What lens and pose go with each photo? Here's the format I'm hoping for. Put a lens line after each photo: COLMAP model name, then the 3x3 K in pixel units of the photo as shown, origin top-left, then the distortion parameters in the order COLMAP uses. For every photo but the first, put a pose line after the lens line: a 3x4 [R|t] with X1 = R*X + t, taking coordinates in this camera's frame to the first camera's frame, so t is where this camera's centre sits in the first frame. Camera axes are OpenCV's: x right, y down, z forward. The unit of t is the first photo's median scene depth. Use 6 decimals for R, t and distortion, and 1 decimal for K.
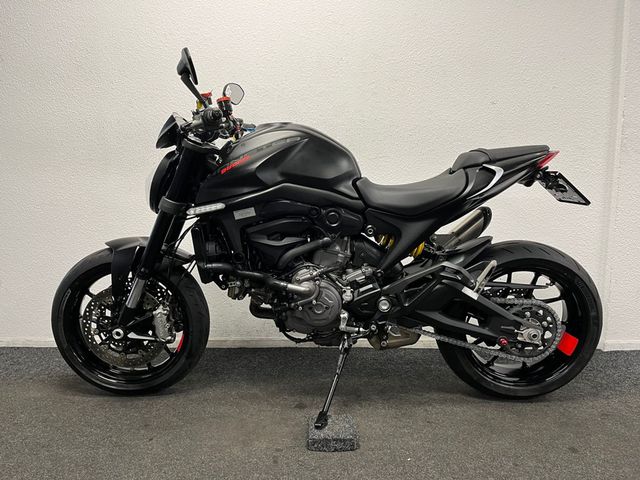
lens RADIAL K [[477.8, 0, 321.1], [0, 477.8, 239.4], [0, 0, 1]] dist [0.035634, -0.029571]
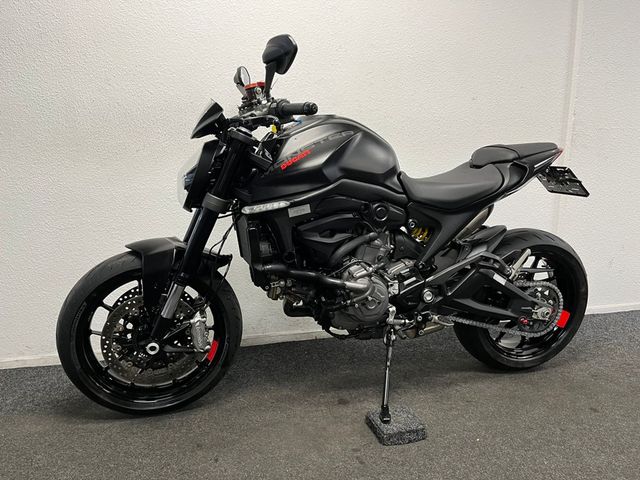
lens RADIAL K [[477.8, 0, 323.0], [0, 477.8, 236.3], [0, 0, 1]] dist [0.035634, -0.029571]
pose [[0.961176, -0.035612, 0.273628, -0.357093], [0.025067, 0.998806, 0.041941, -0.040010], [-0.274795, -0.033454, 0.960921, 0.069237]]
